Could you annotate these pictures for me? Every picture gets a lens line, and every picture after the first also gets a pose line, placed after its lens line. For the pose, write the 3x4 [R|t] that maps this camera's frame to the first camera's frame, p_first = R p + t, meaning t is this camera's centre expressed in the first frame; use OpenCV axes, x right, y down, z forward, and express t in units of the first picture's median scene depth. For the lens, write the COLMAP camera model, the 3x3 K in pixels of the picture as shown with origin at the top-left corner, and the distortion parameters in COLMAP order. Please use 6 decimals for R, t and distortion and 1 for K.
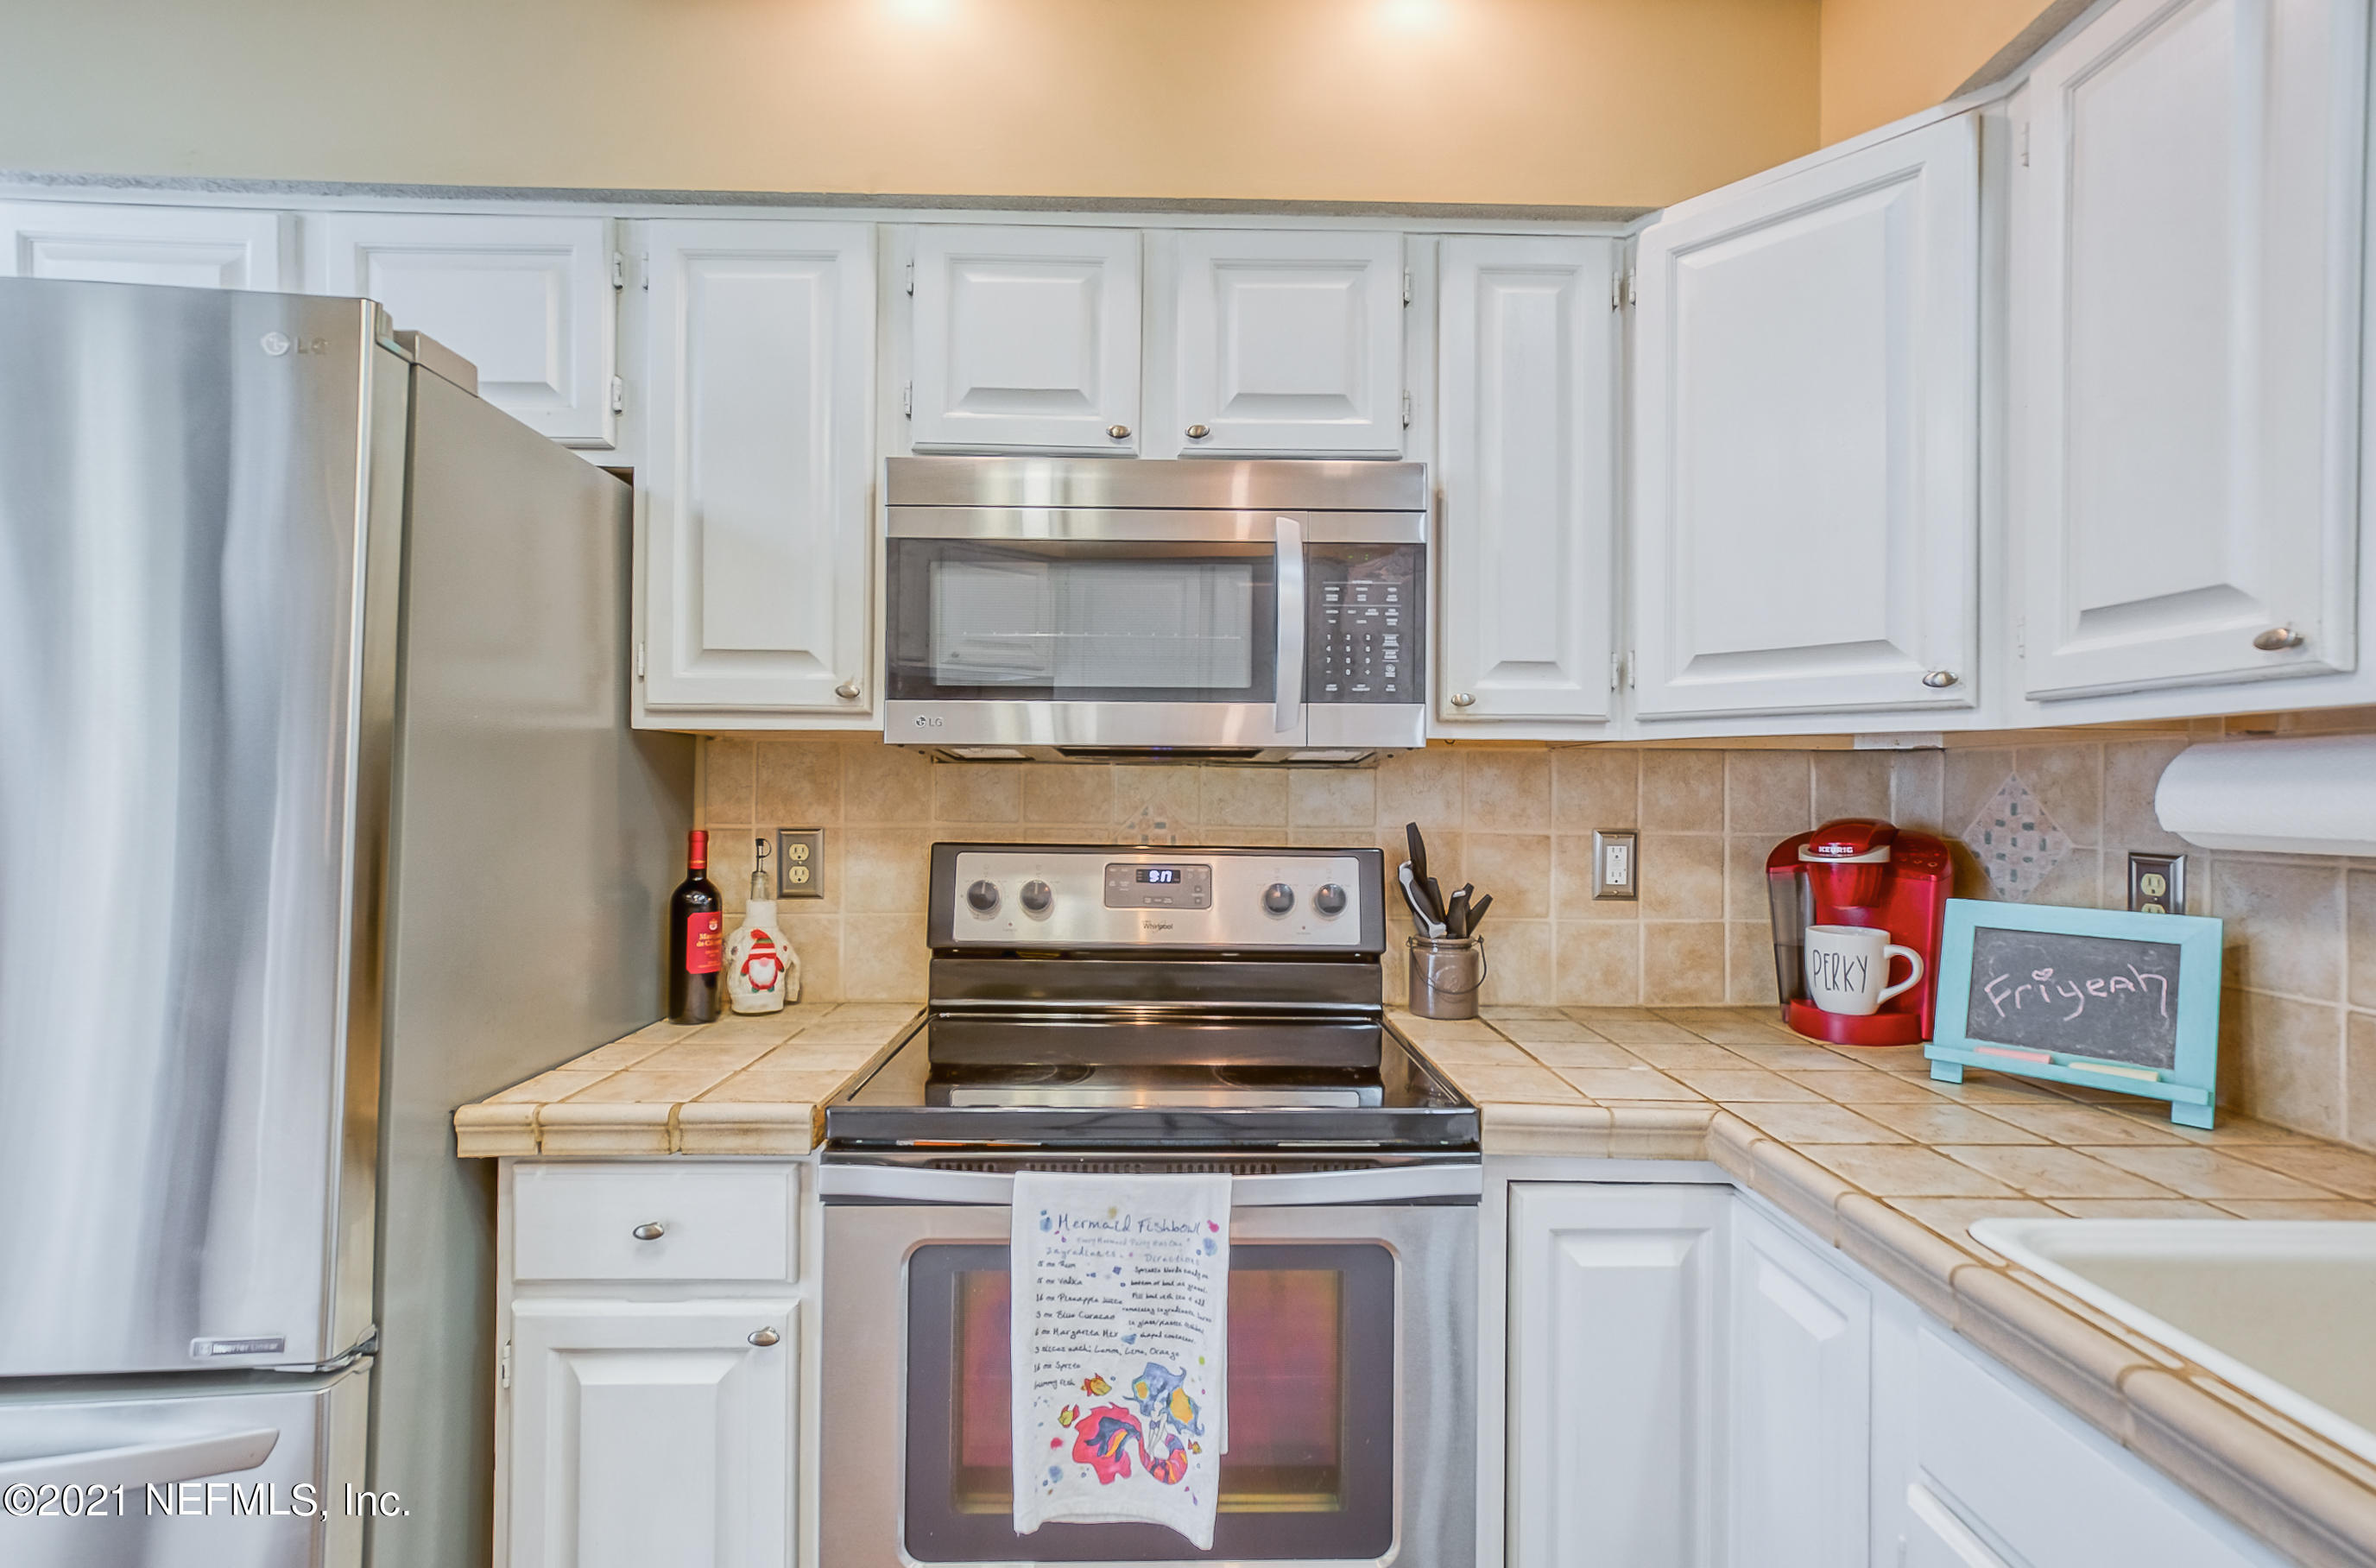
lens RADIAL K [[1091.6, 0, 1188.0], [0, 1091.6, 784.0], [0, 0, 1]] dist [-0.001450, 0.000427]
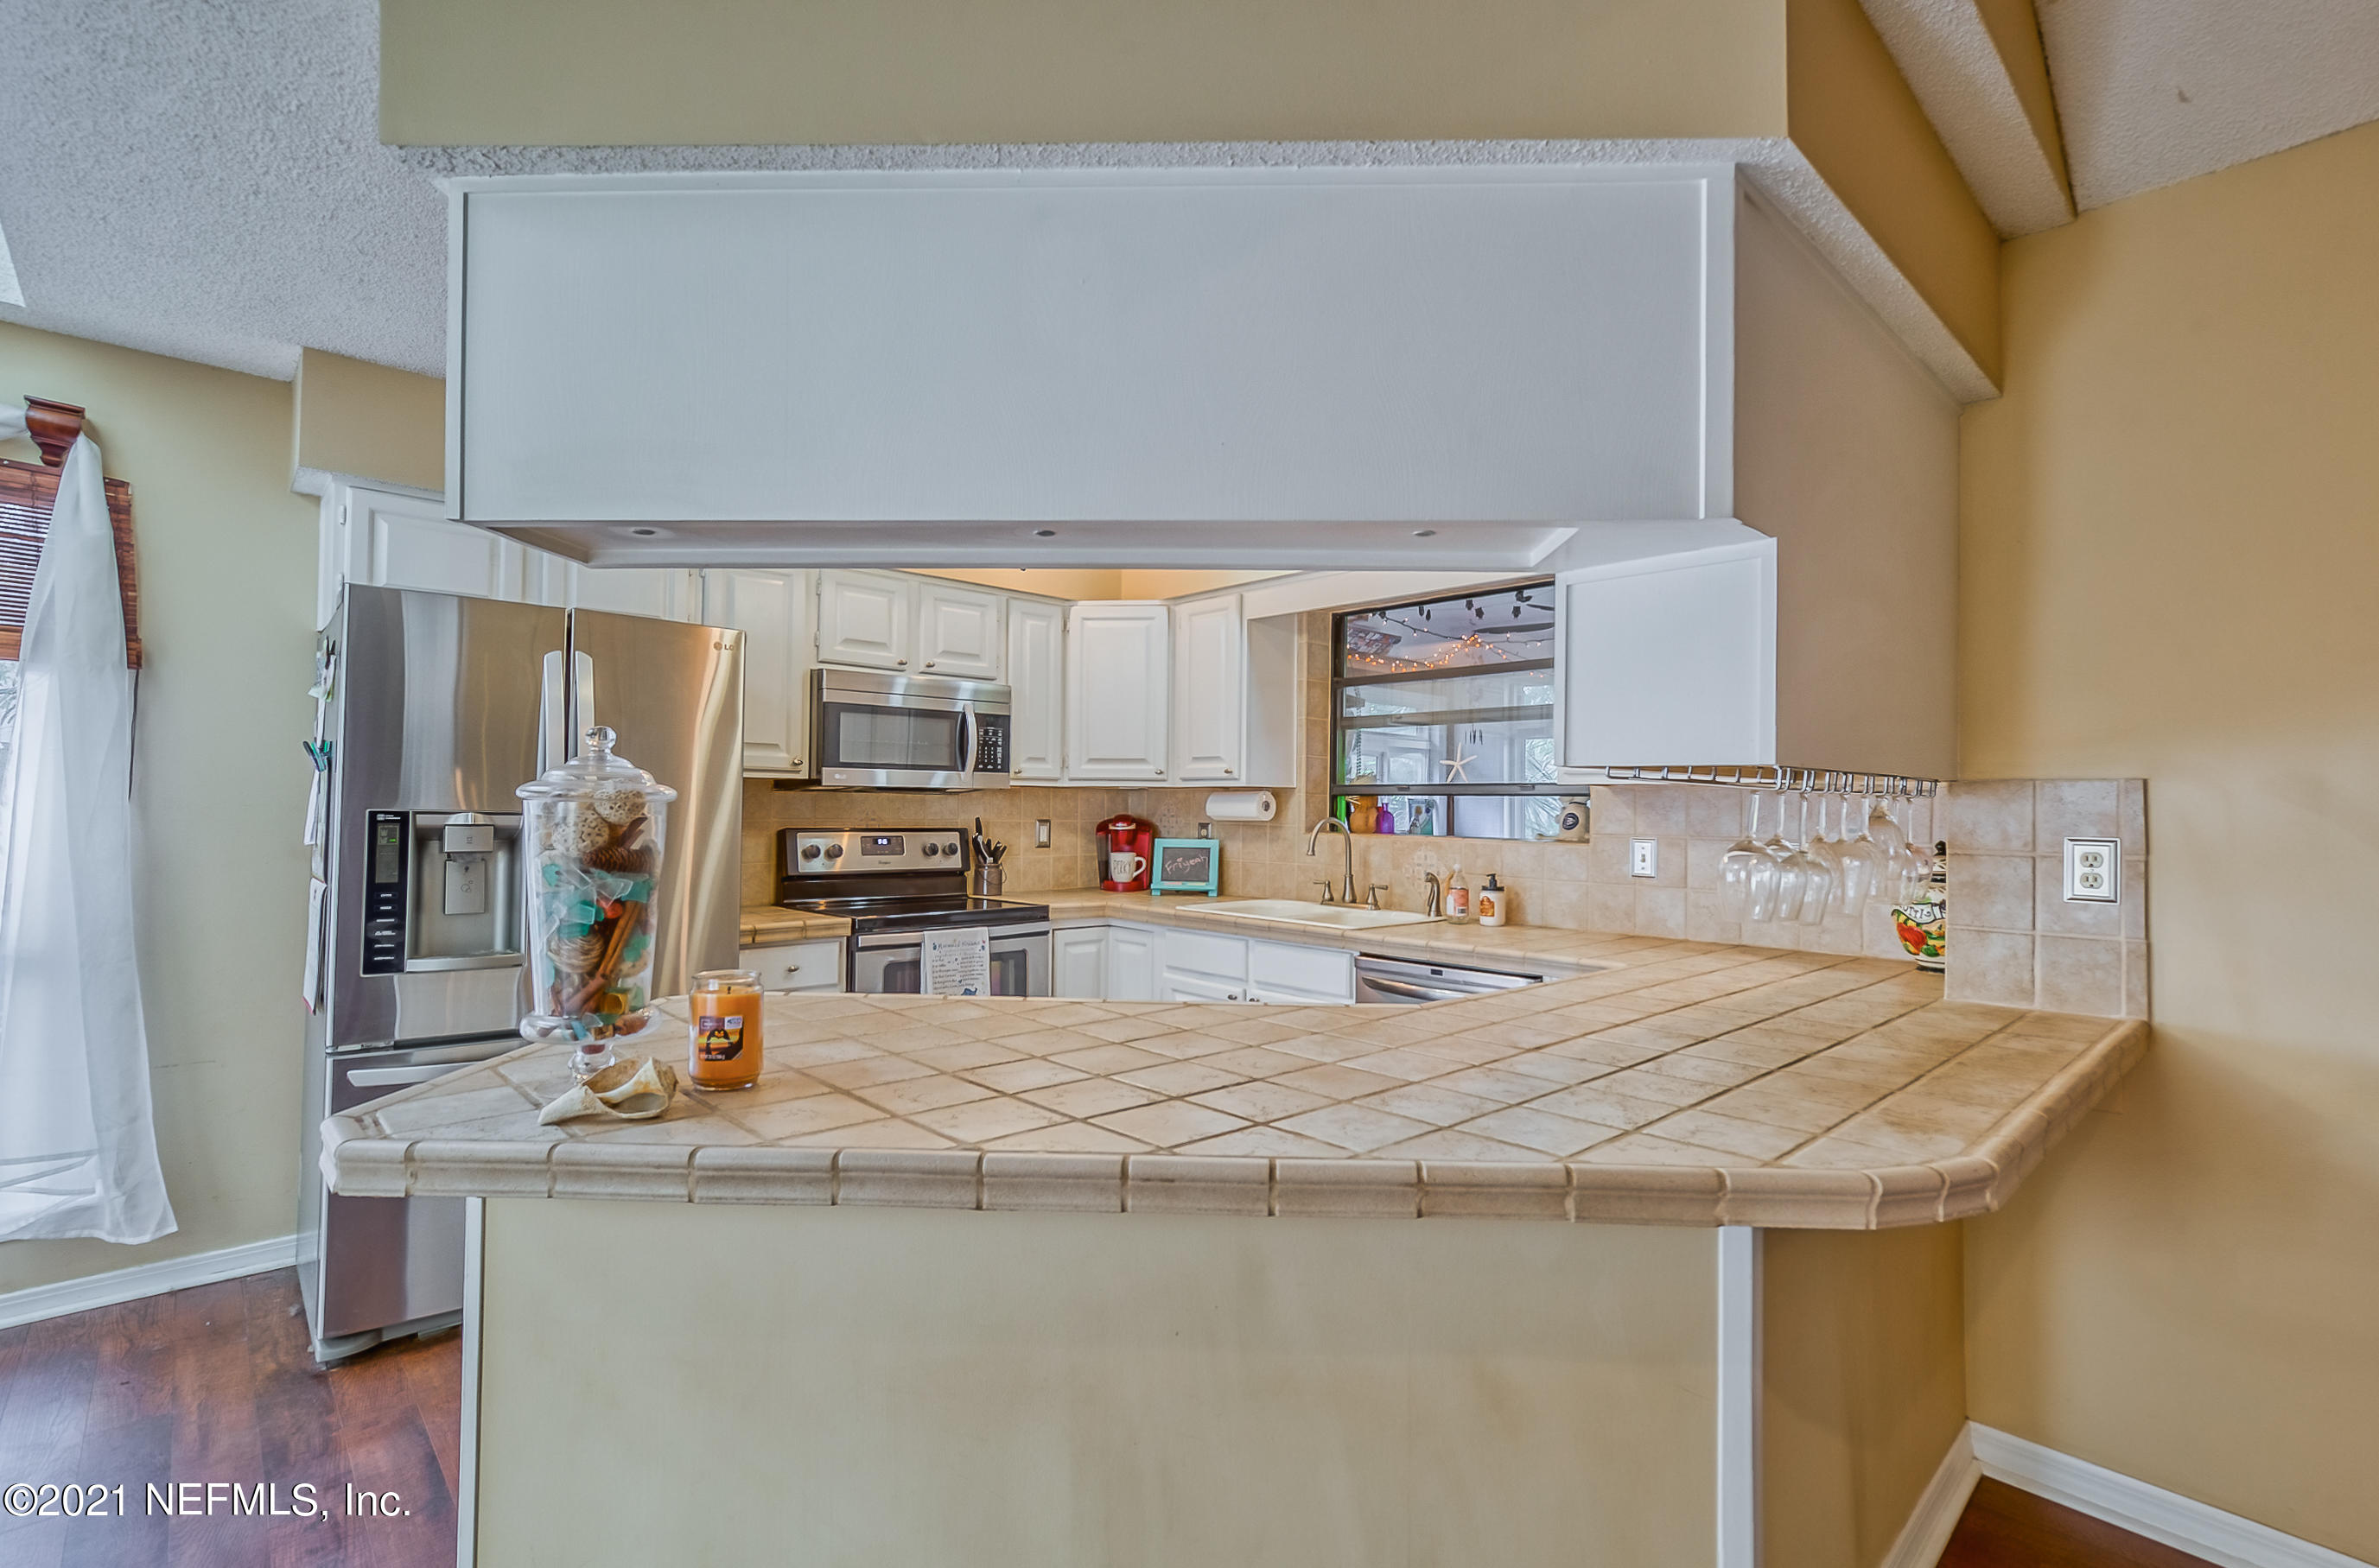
lens RADIAL K [[1091.1, 0, 1189.5], [0, 1091.1, 784.0], [0, 0, 1]] dist [-0.000724, 0.000091]
pose [[0.744960, 0.012116, 0.667000, -1.223654], [-0.006274, 0.999918, -0.011155, -0.016945], [-0.667080, 0.004125, 0.744975, -1.295838]]
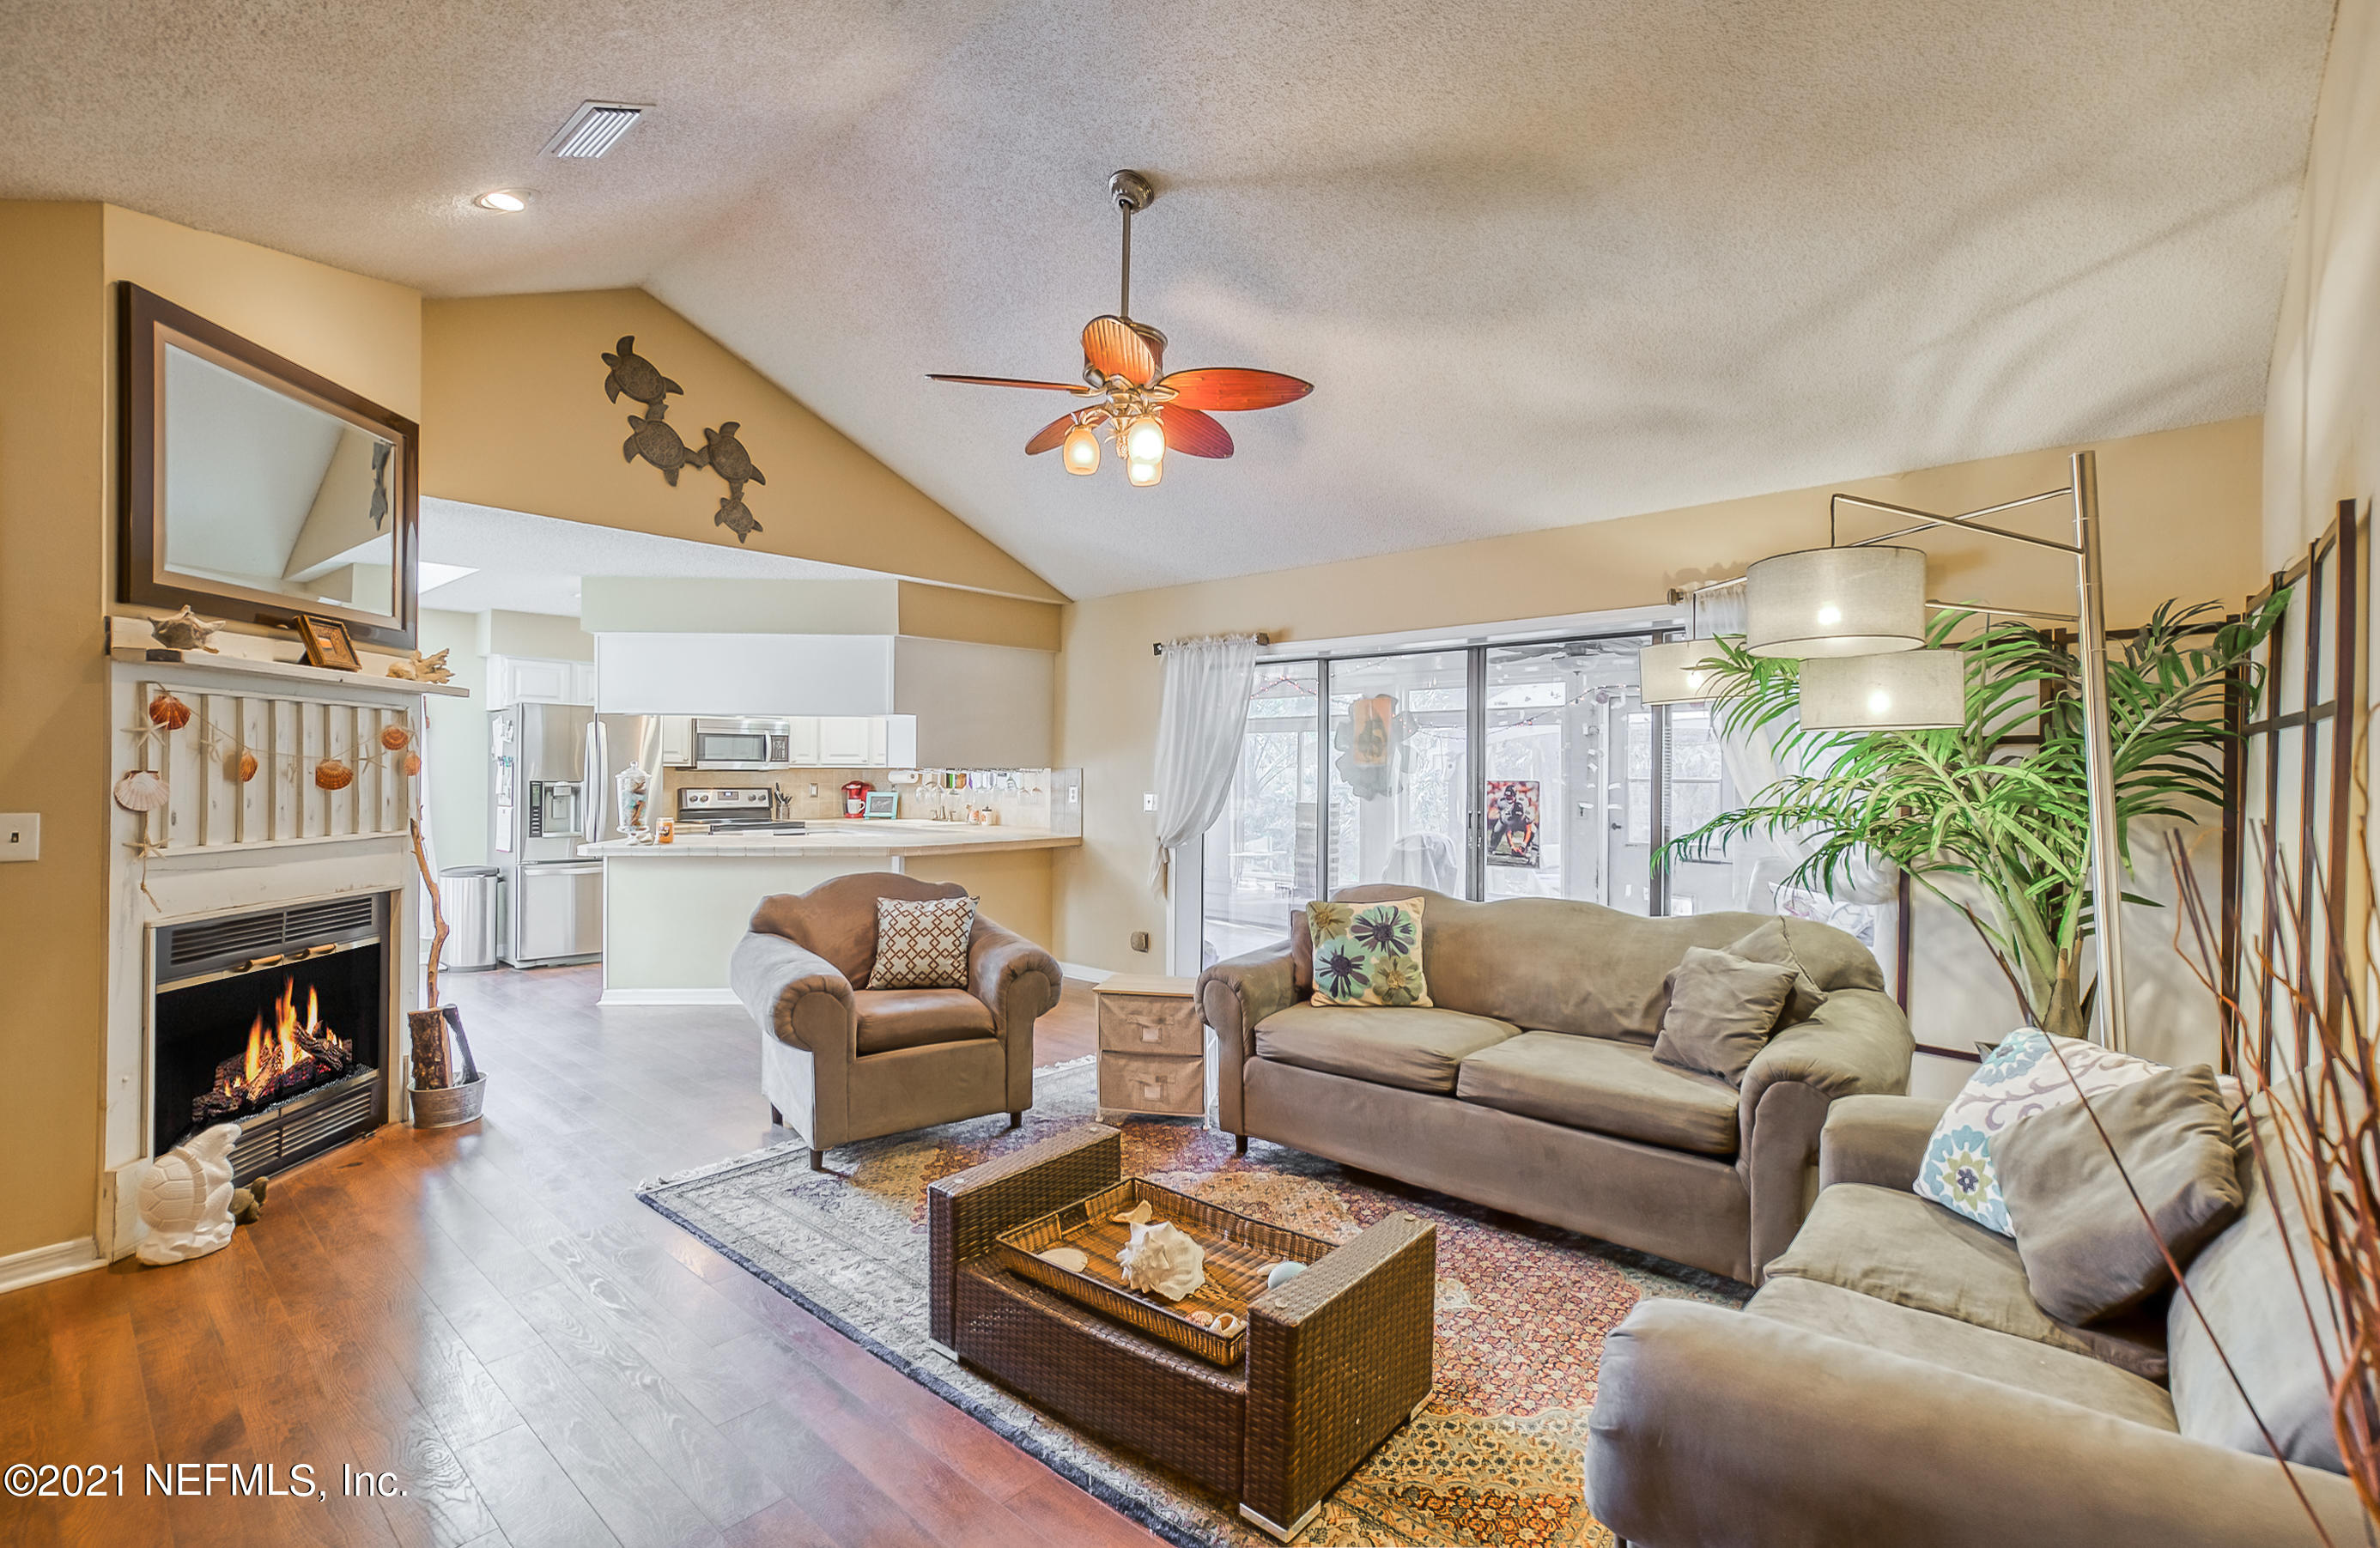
lens RADIAL K [[1027.2, 0, 1190.0], [0, 1027.2, 774.0], [0, 0, 1]] dist [-0.001858, 0.000047]
pose [[0.670734, -0.006962, 0.741665, -2.367461], [-0.001162, 0.999945, 0.010437, -0.065571], [-0.741697, -0.007862, 0.670689, -4.199163]]
